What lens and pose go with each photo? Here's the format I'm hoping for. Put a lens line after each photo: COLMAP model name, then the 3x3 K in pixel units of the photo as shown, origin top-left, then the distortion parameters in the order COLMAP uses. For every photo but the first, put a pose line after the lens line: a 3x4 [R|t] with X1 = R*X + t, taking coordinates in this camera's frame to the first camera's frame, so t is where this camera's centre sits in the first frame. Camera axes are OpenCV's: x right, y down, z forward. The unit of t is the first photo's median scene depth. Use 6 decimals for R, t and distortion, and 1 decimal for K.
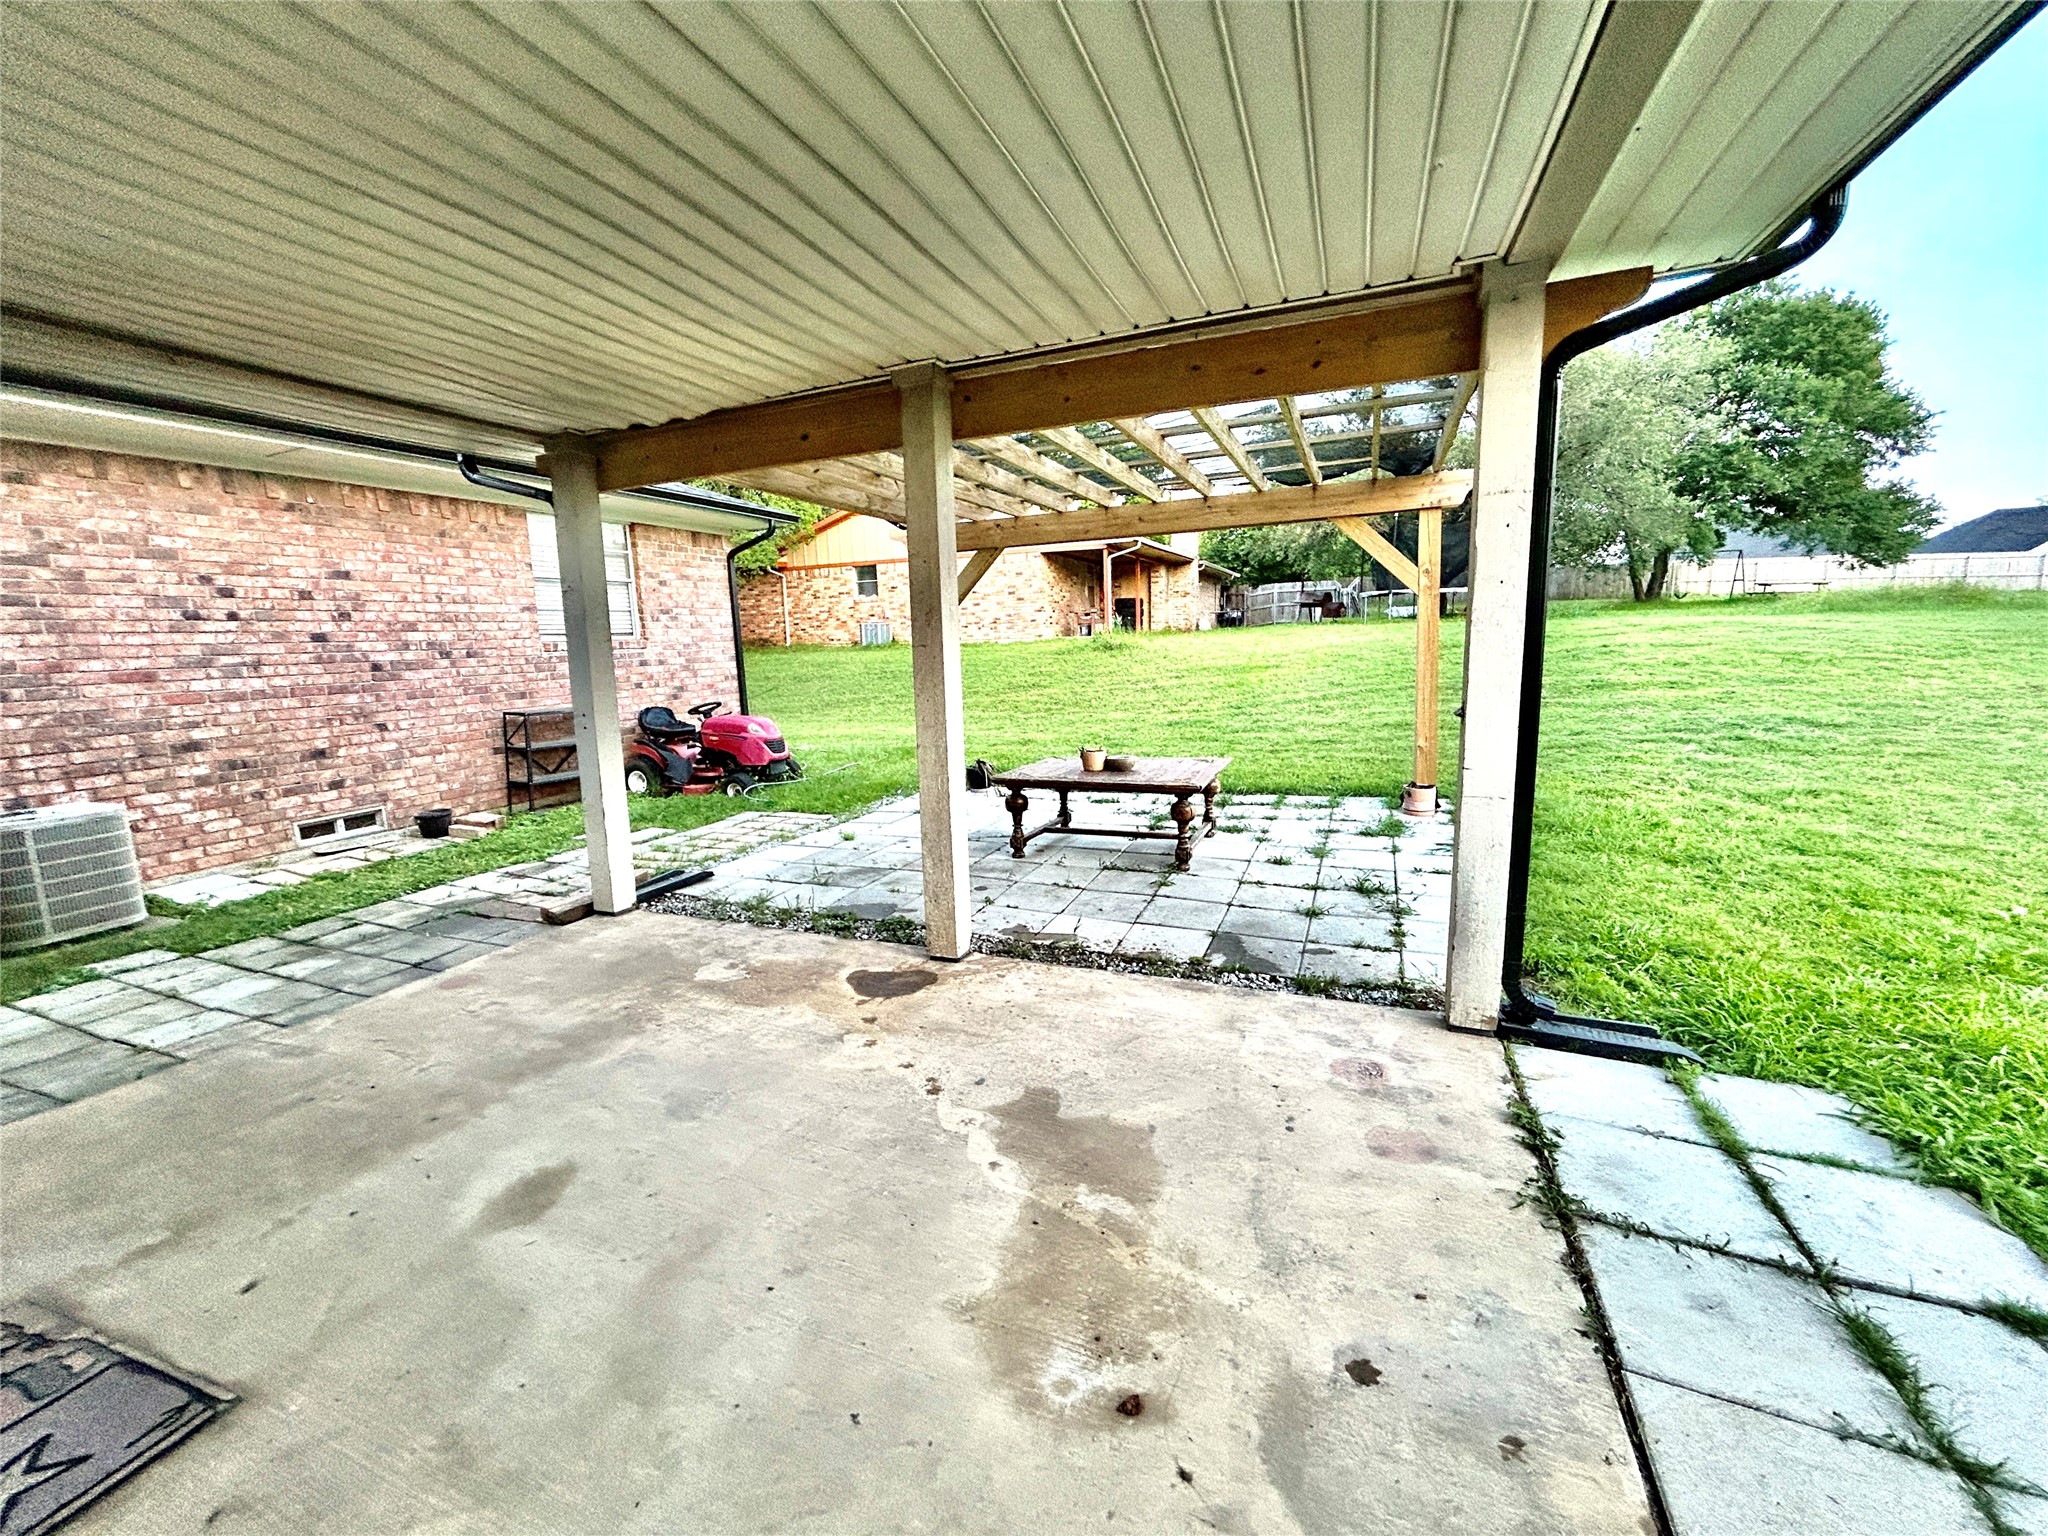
lens RADIAL K [[820.2, 0, 1022.4], [0, 820.2, 767.1], [0, 0, 1]] dist [0.006348, 0.000820]
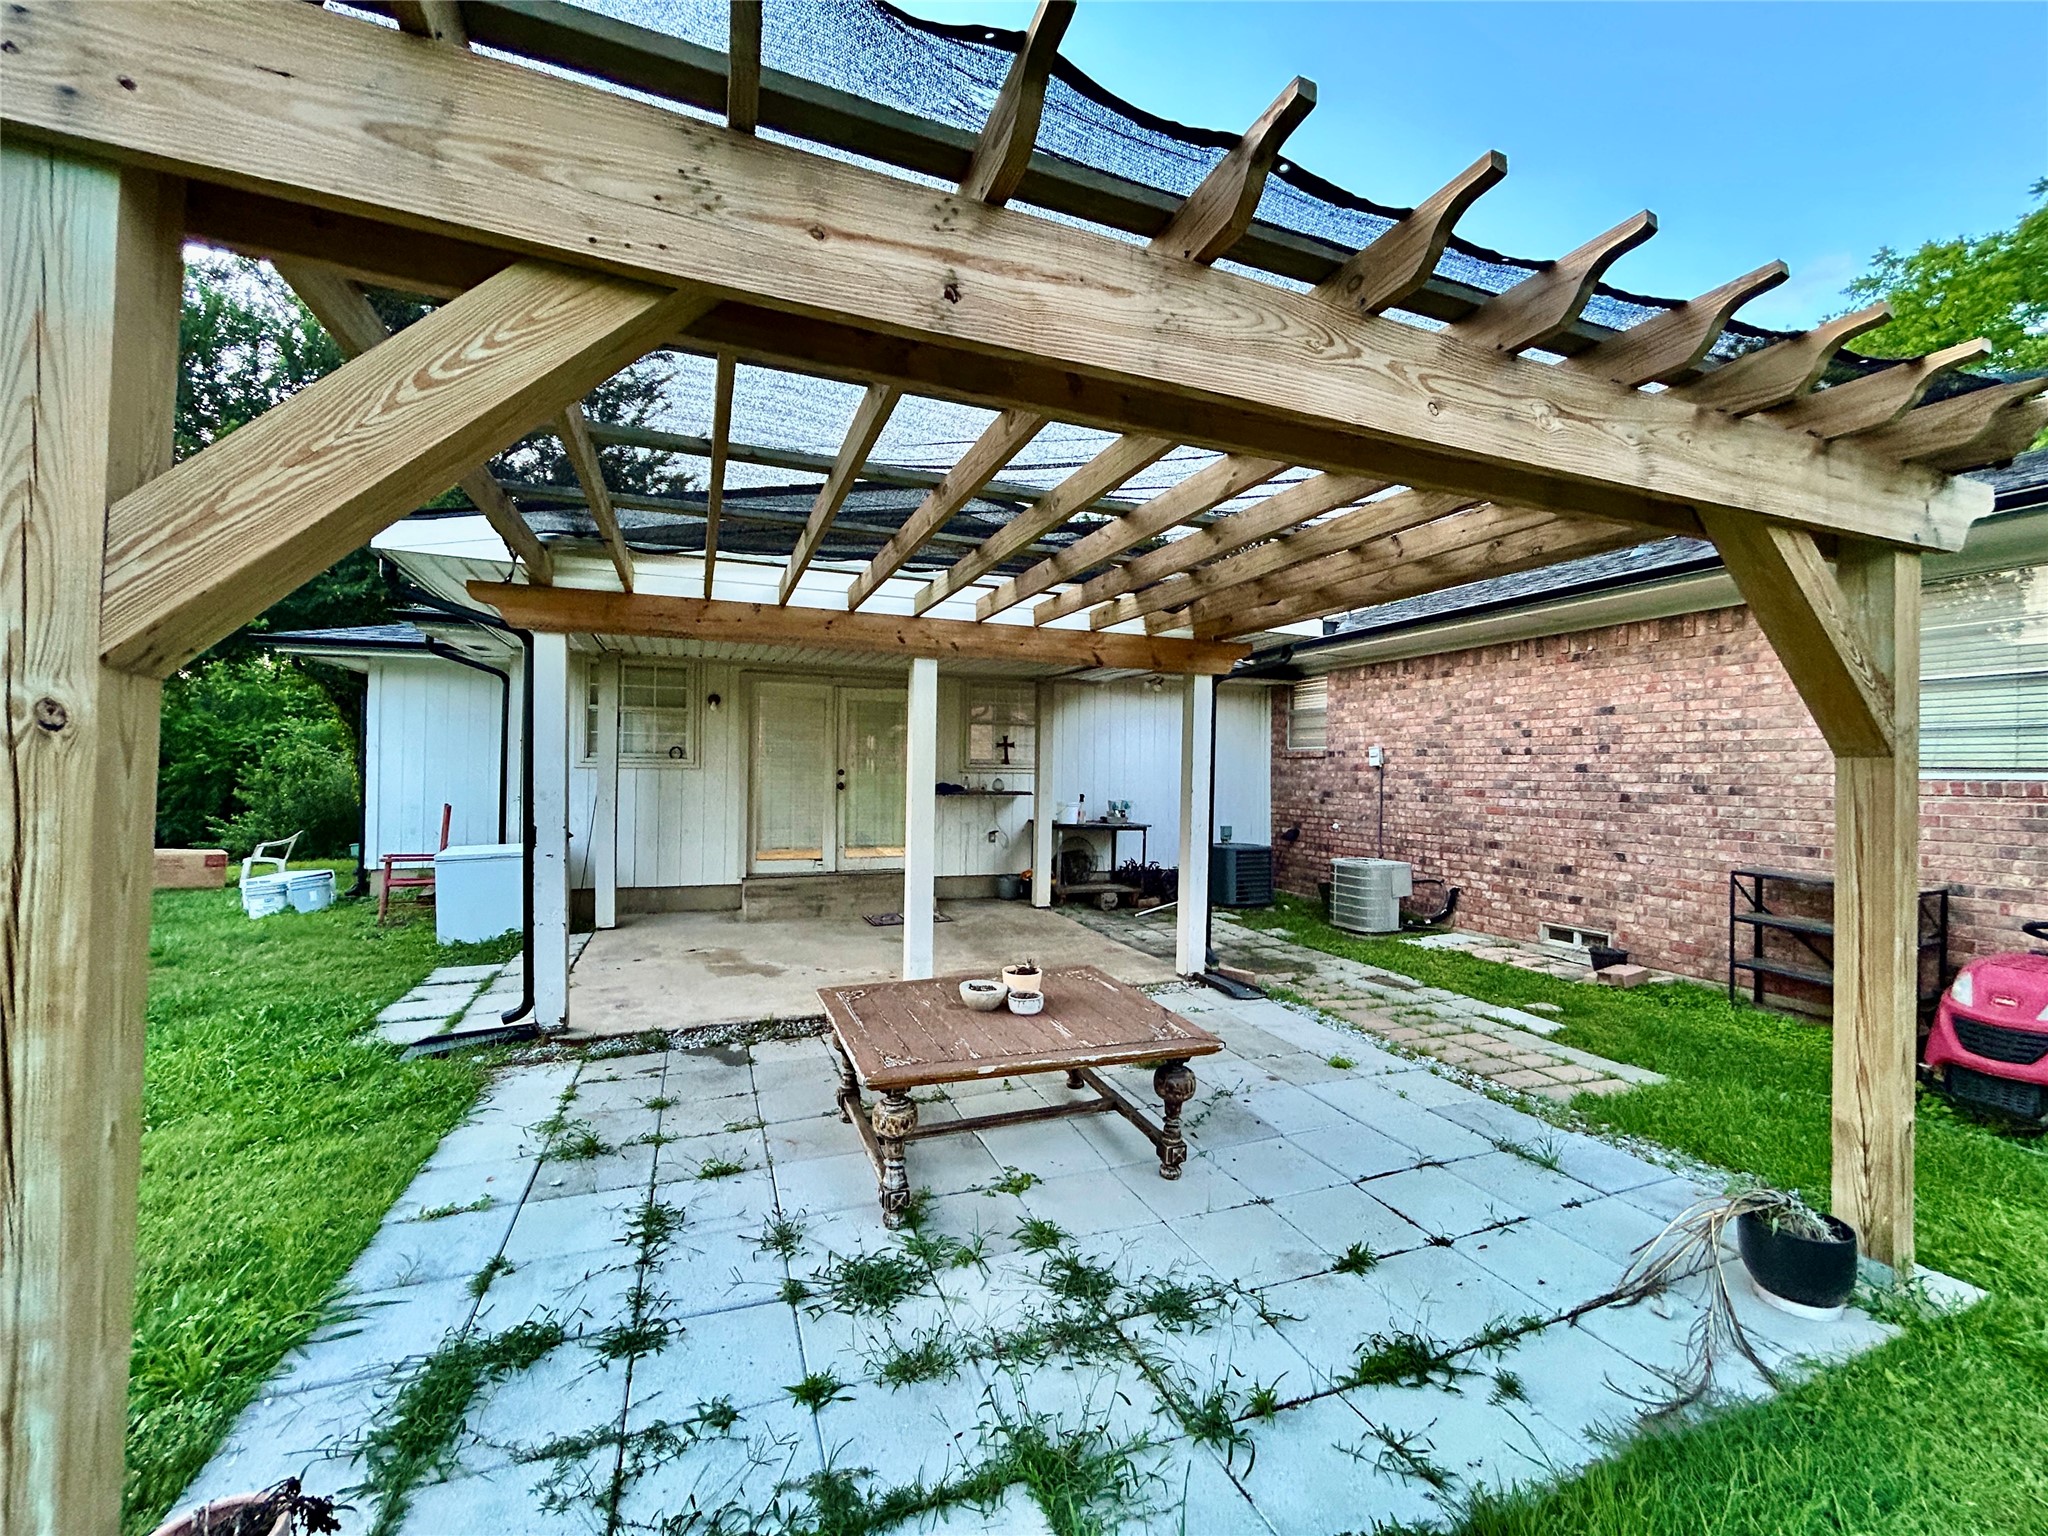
lens RADIAL K [[820.2, 0, 1020.8], [0, 820.2, 761.2], [0, 0, 1]] dist [0.006348, 0.000820]
pose [[-0.714931, 0.019201, -0.698931, 0.460247], [-0.096636, 0.987316, 0.125972, -0.228091], [0.692485, 0.157603, -0.704007, 1.227213]]
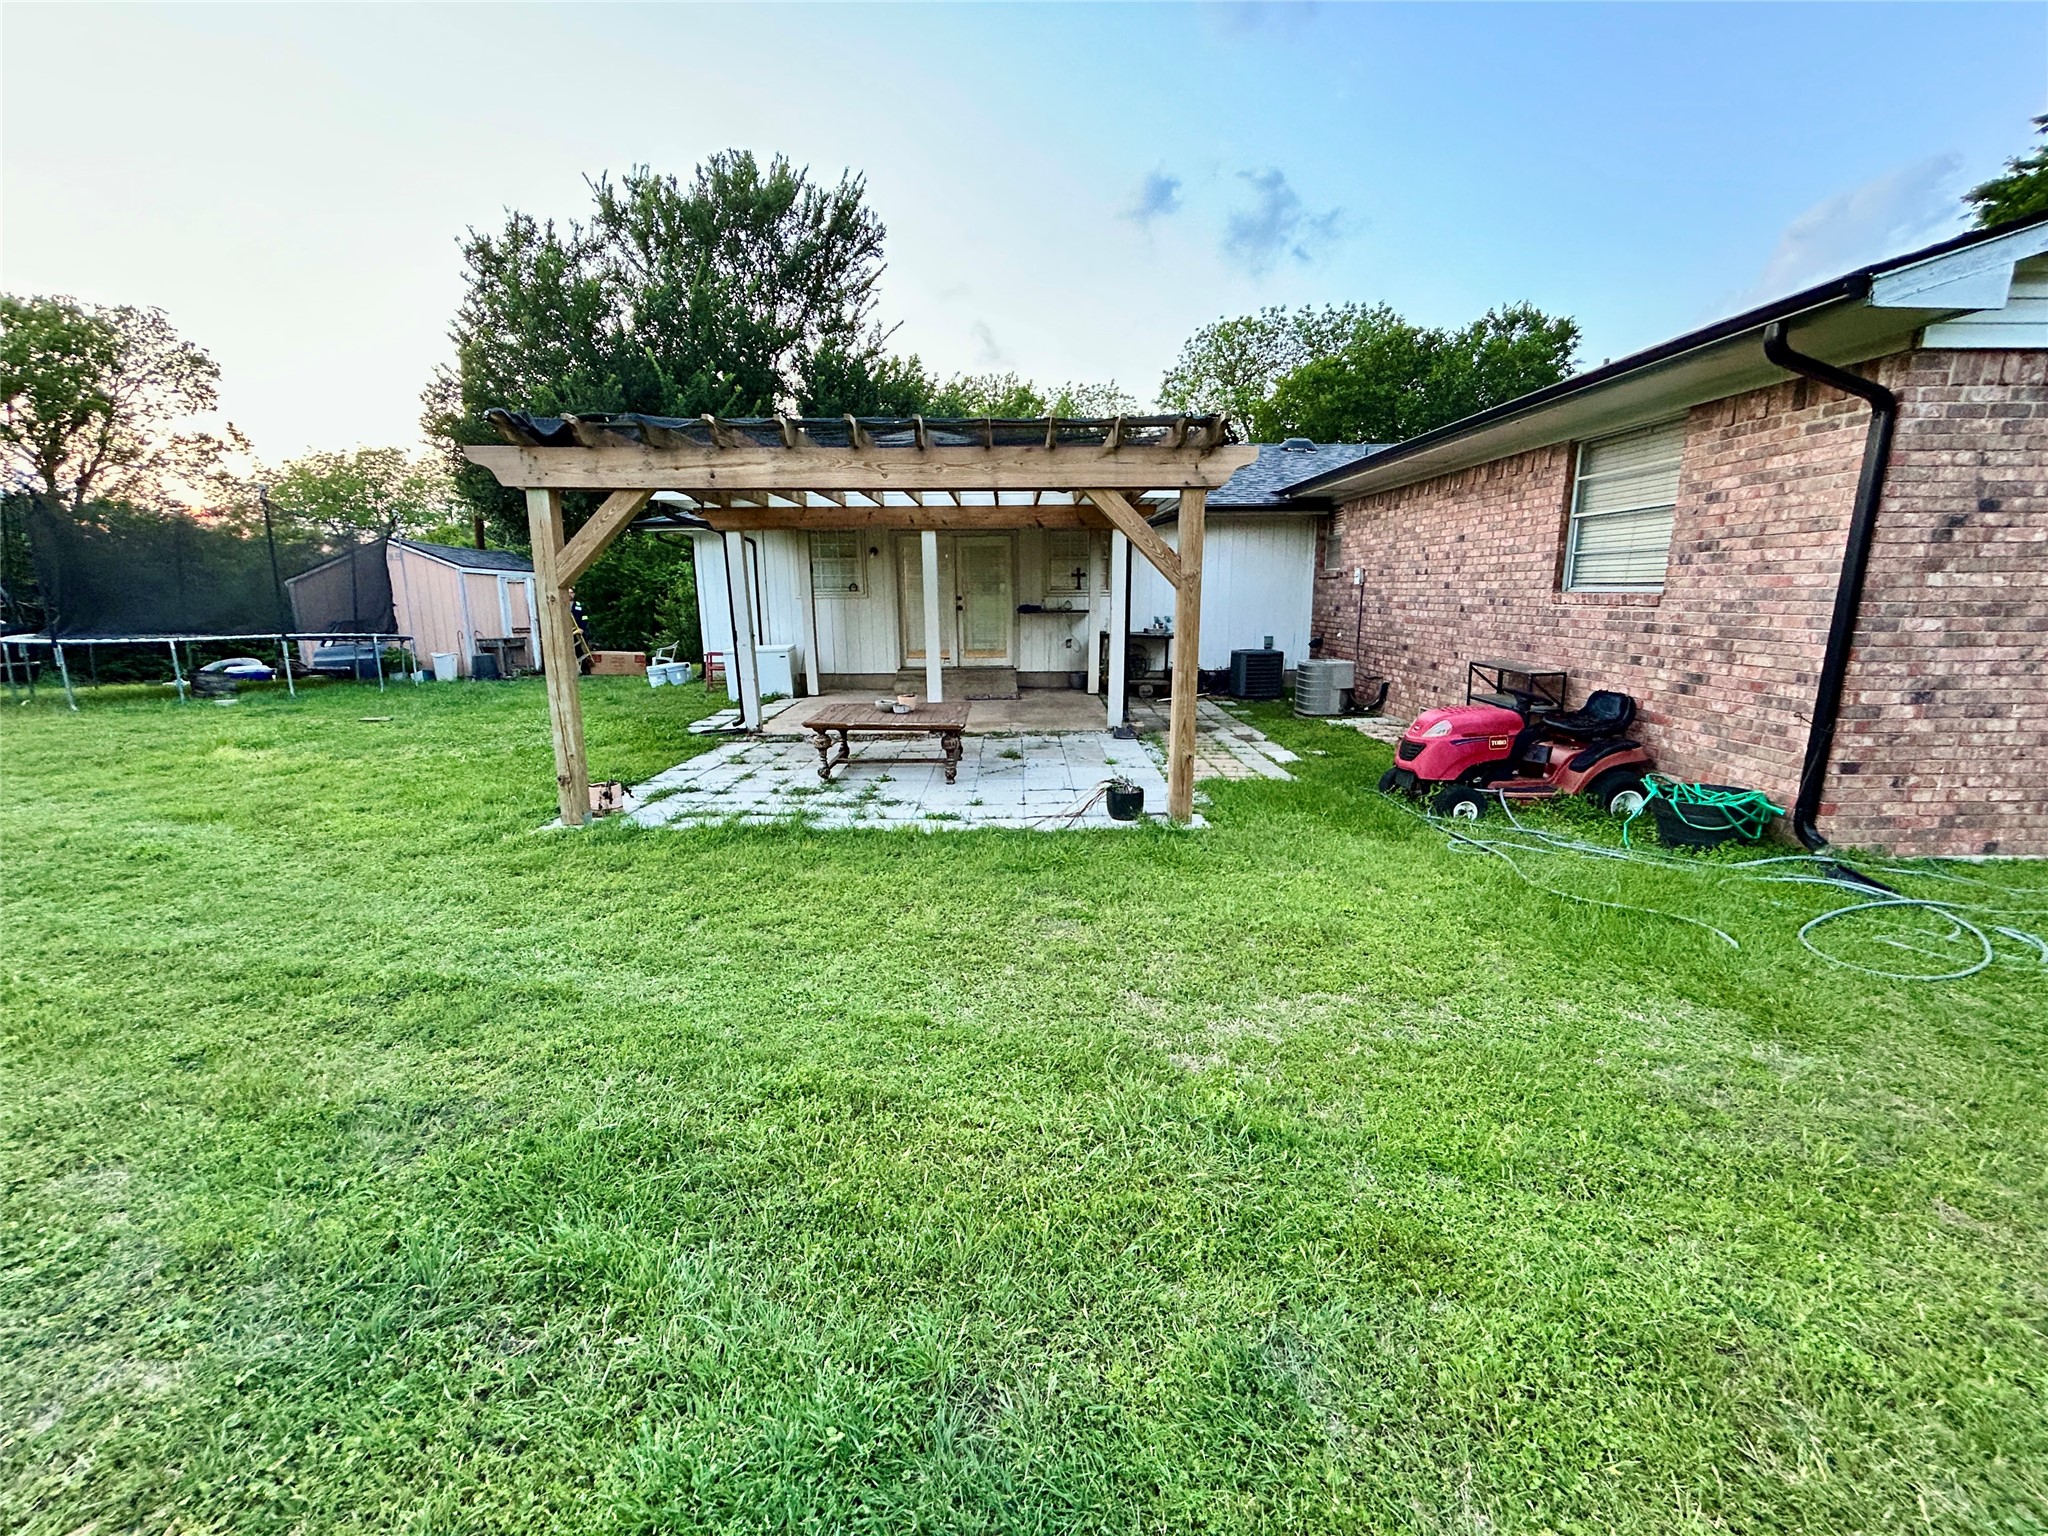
lens RADIAL K [[820.2, 0, 1021.7], [0, 820.2, 756.2], [0, 0, 1]] dist [0.006348, 0.000820]
pose [[-0.914787, 0.124981, -0.384115, 0.385230], [-0.020202, 0.935584, 0.352525, -0.357036], [0.403431, 0.330245, -0.853335, 1.959116]]
